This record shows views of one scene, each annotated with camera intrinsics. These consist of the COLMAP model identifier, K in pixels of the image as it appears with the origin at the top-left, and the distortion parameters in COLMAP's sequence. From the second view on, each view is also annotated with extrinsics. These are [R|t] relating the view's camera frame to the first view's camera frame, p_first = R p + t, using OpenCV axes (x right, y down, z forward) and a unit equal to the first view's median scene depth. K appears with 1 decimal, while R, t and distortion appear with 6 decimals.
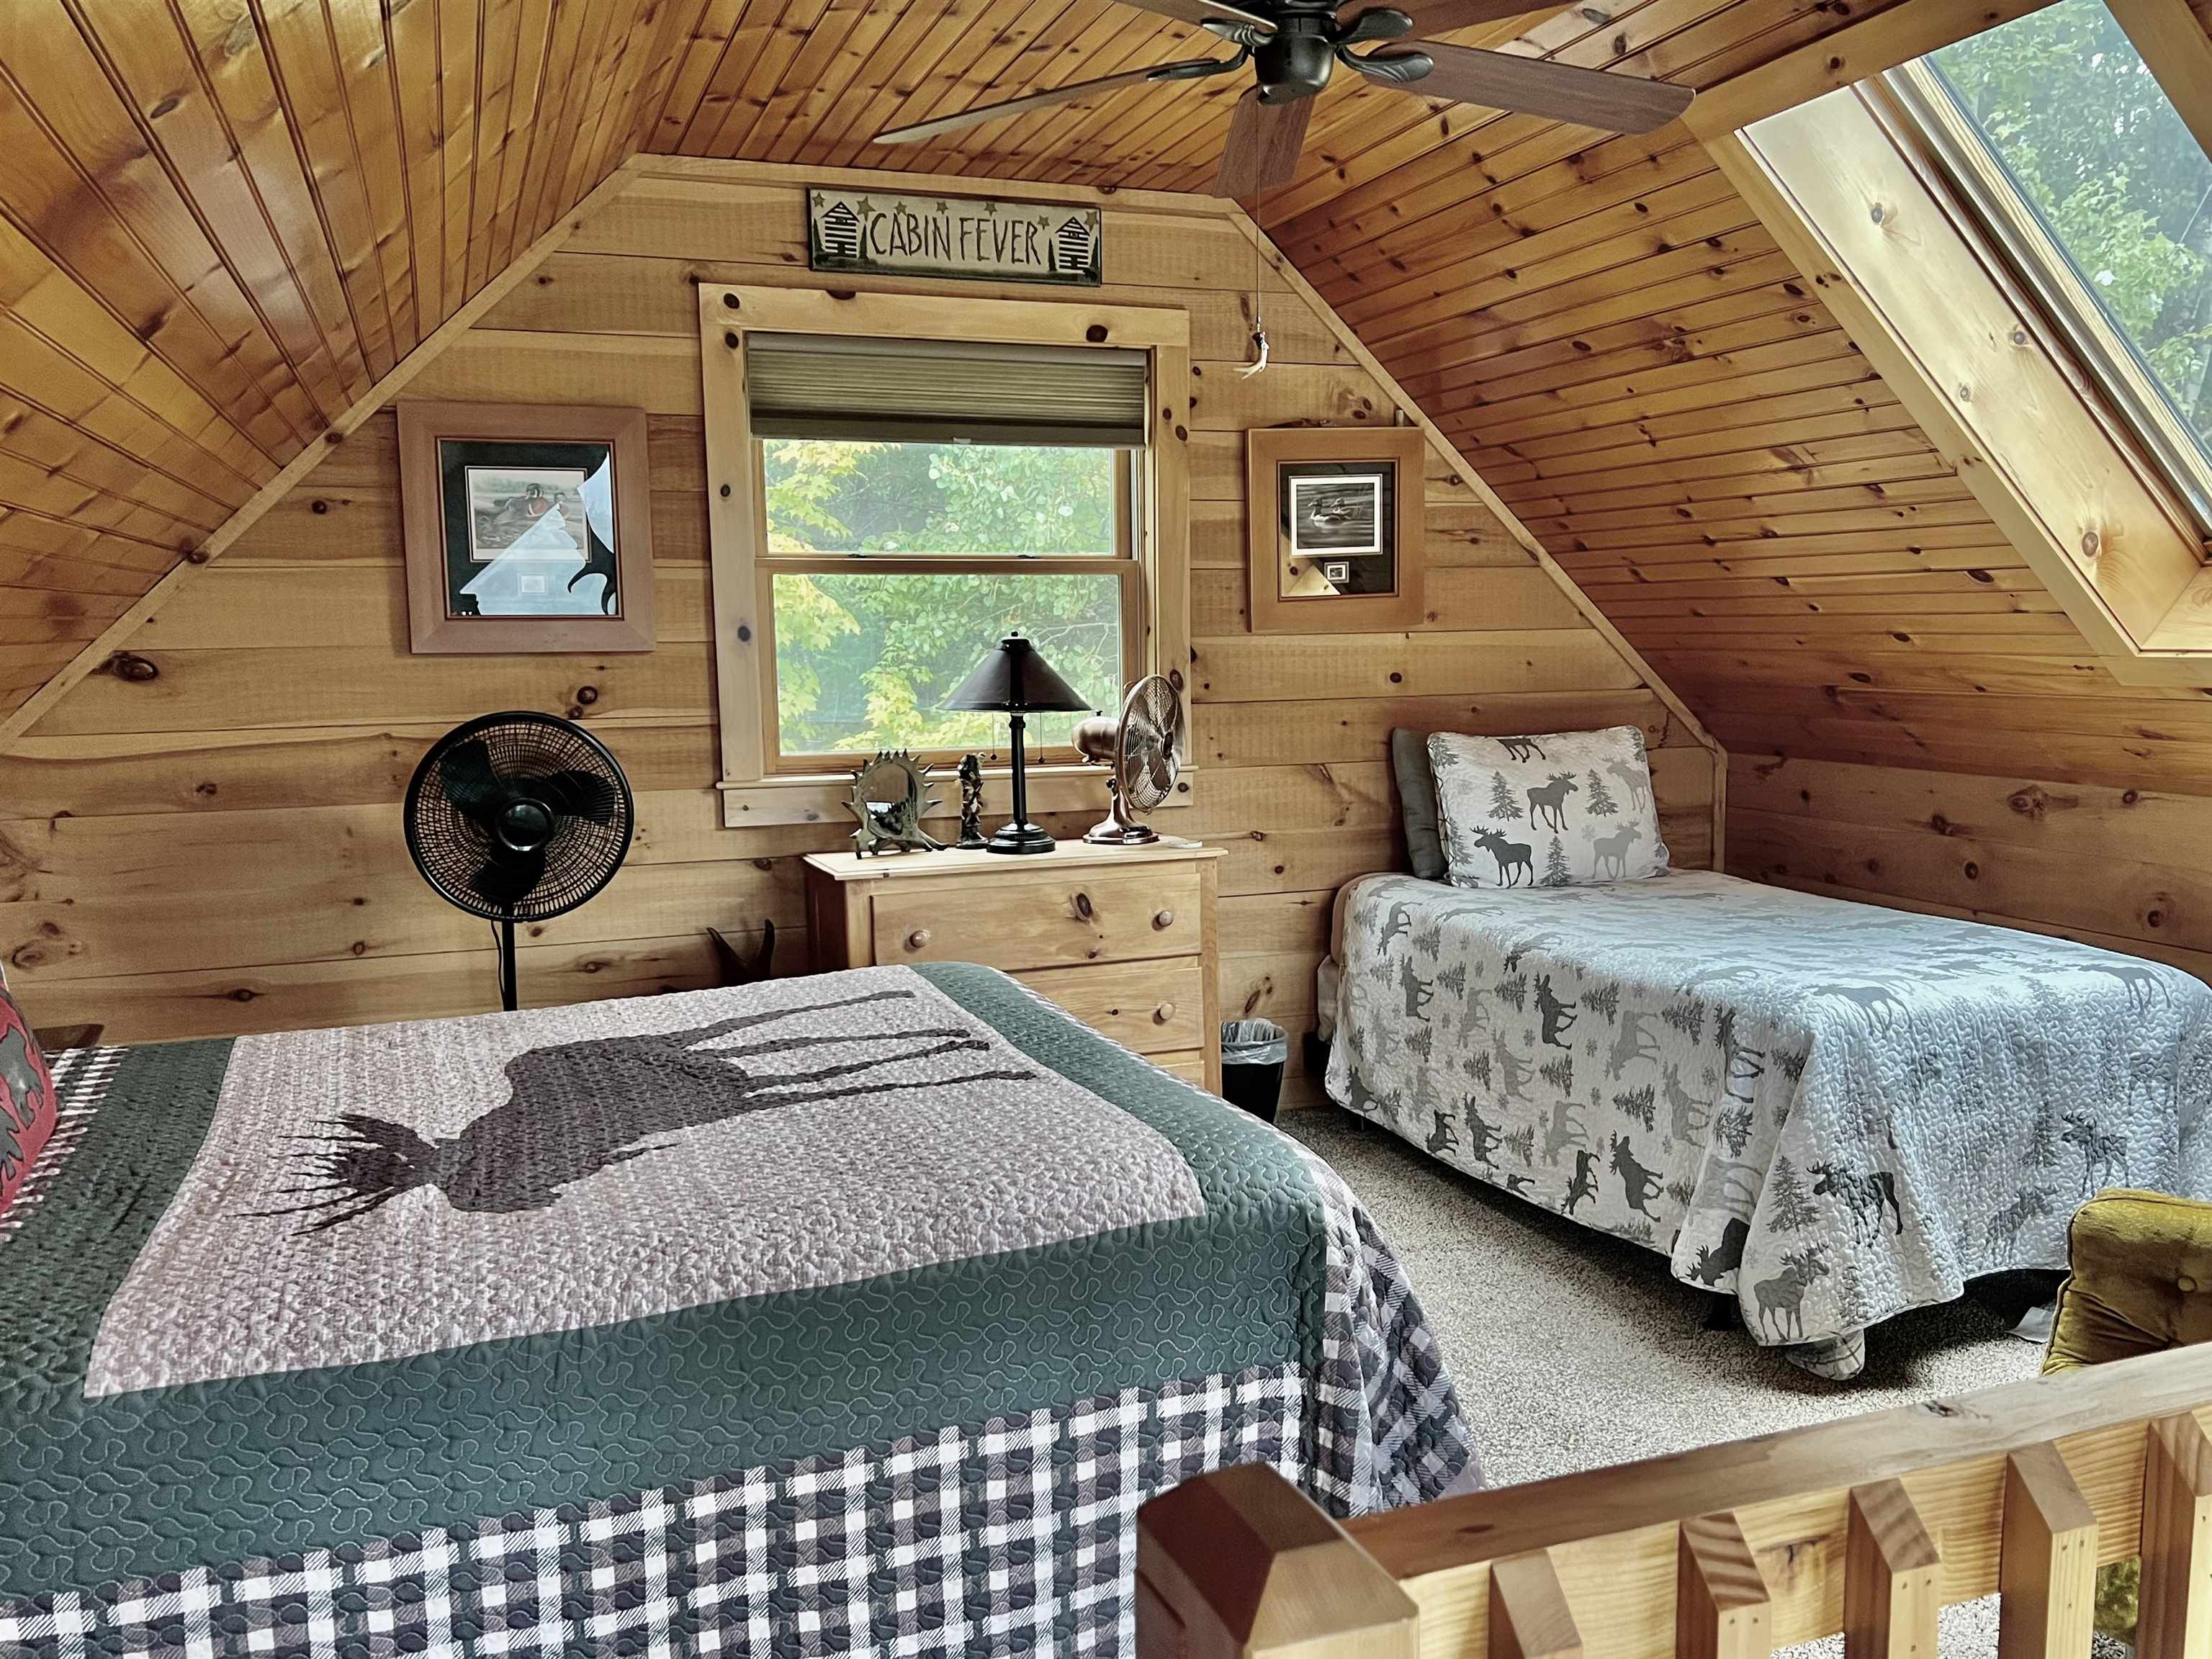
lens RADIAL K [[1799.5, 0, 1127.7], [0, 1799.5, 849.4], [0, 0, 1]] dist [0.061356, -0.078668]
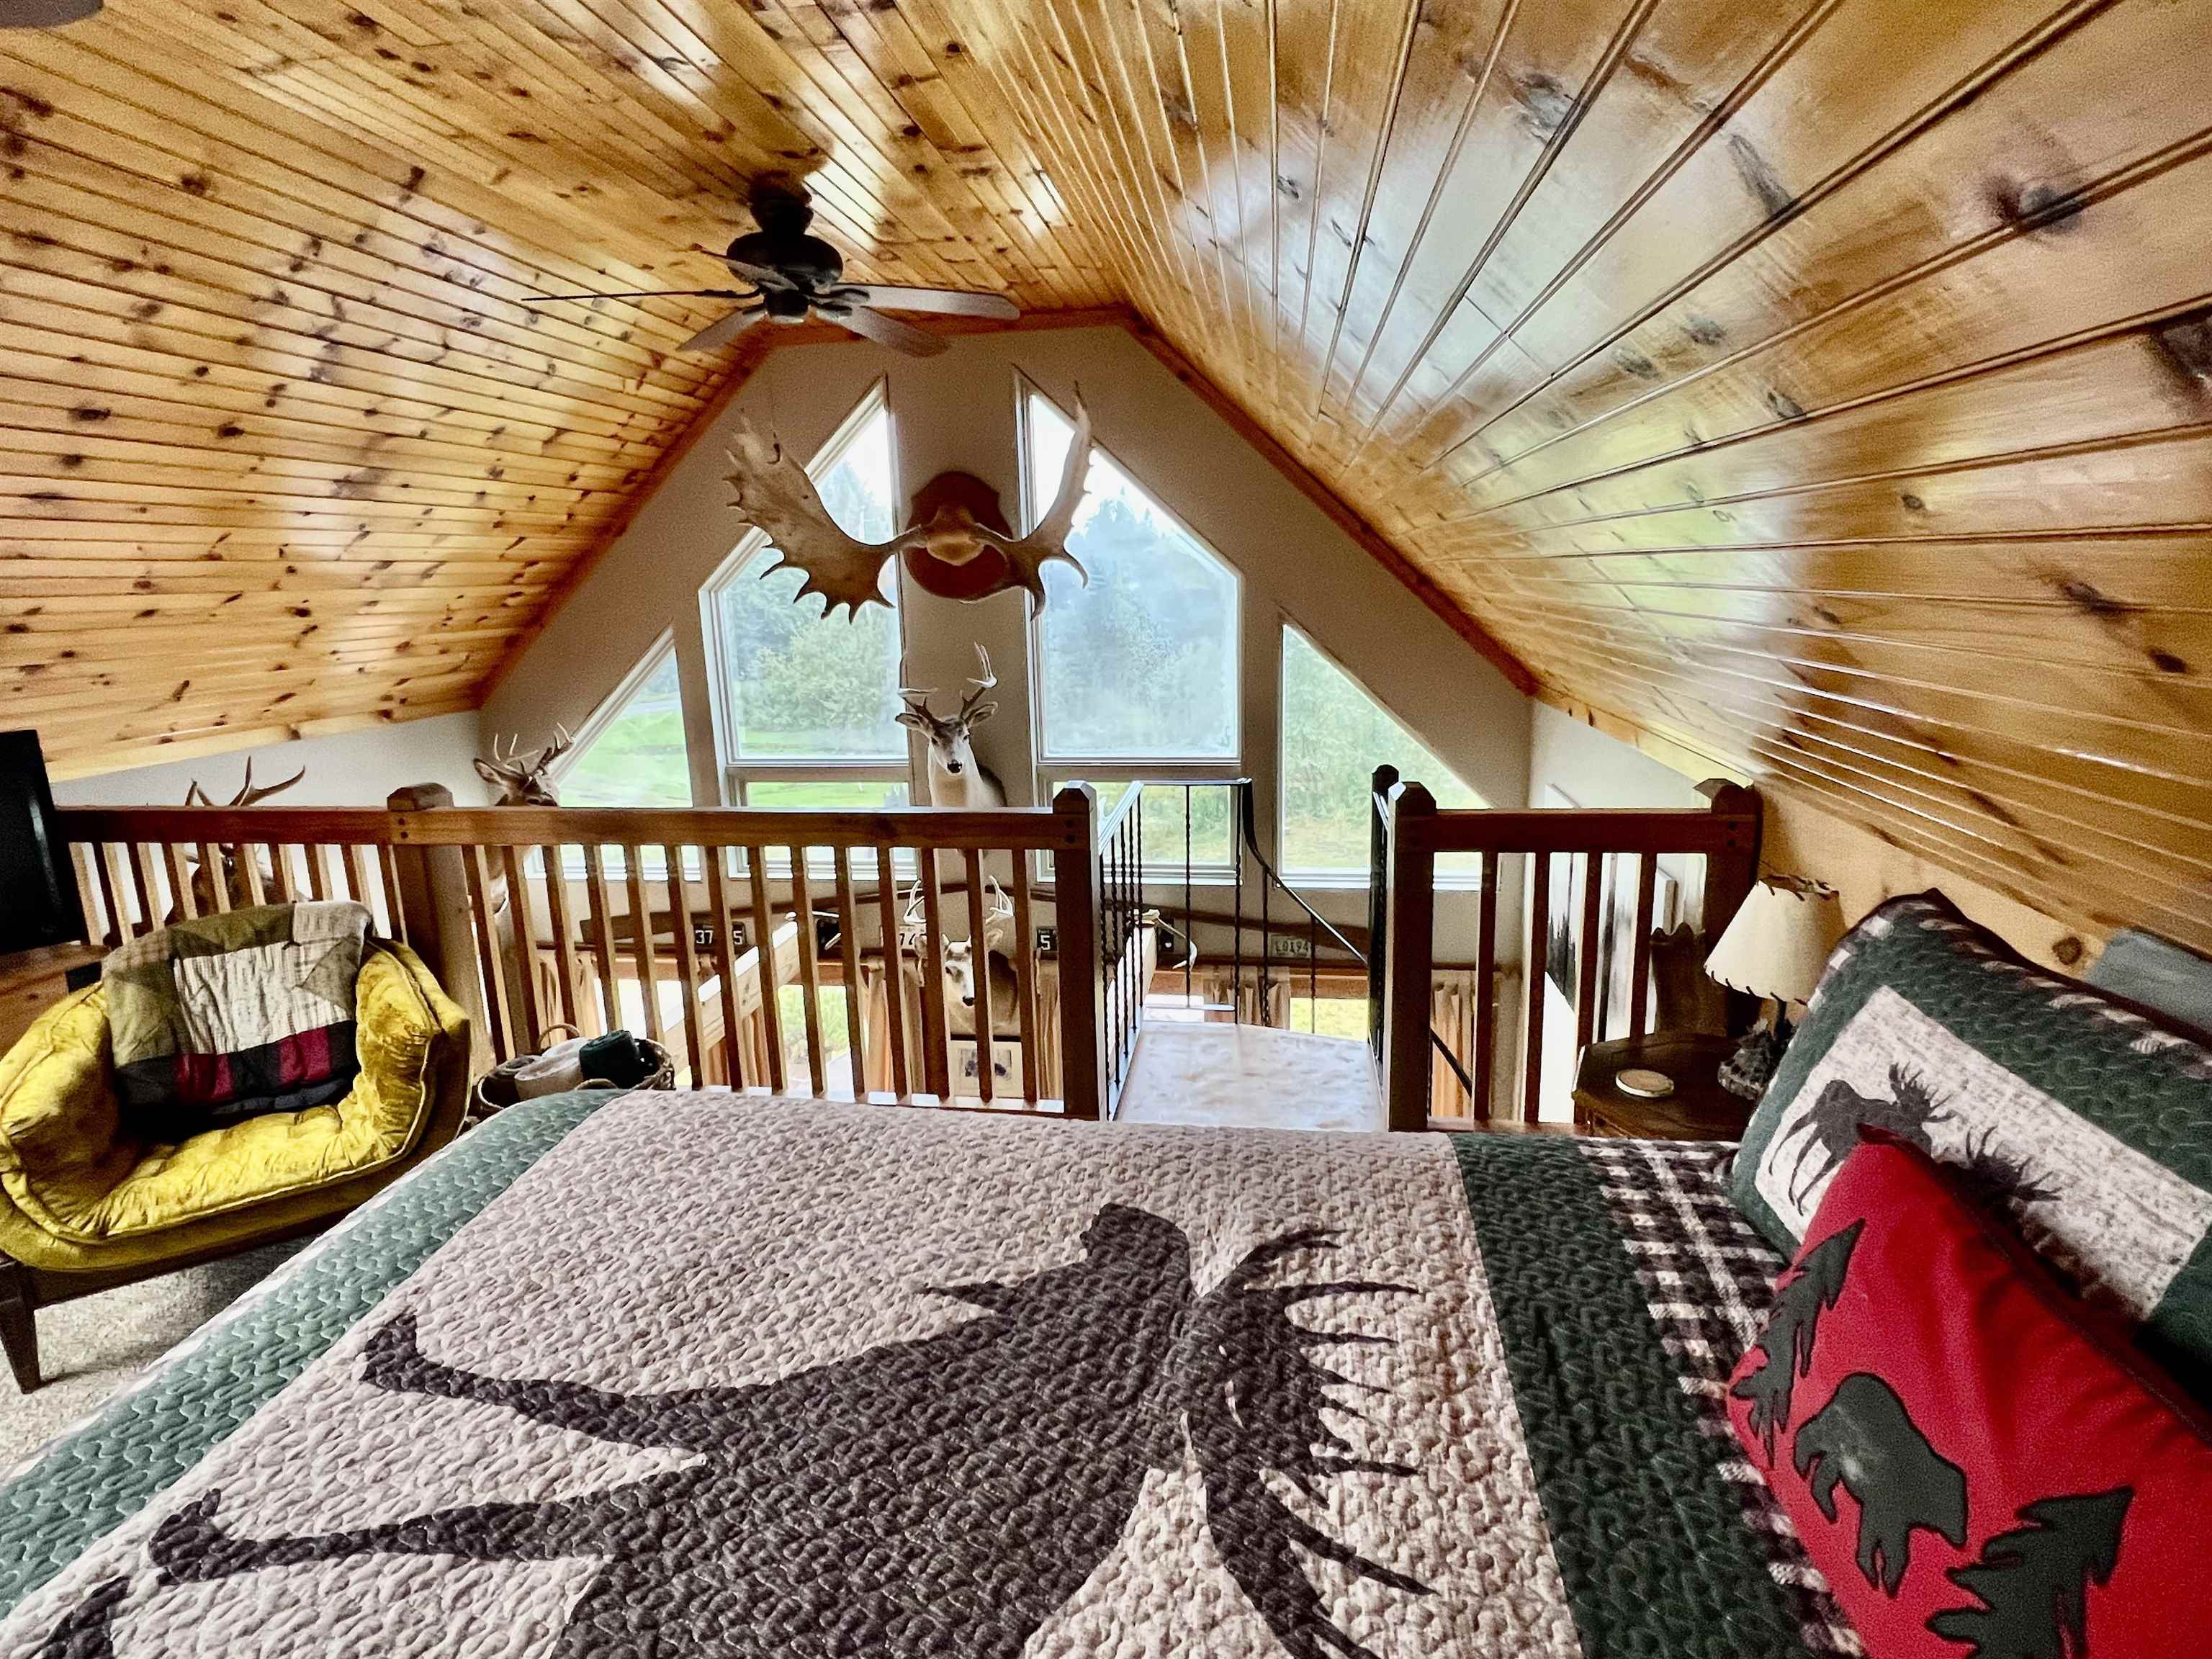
lens RADIAL K [[1144.0, 0, 1094.0], [0, 1144.0, 821.1], [0, 0, 1]] dist [-0.002227, 0.001479]
pose [[-0.870716, -0.066146, 0.487318, -0.313627], [0.102711, 0.944602, 0.311734, -0.105299], [-0.480941, 0.321484, -0.815686, 0.743990]]
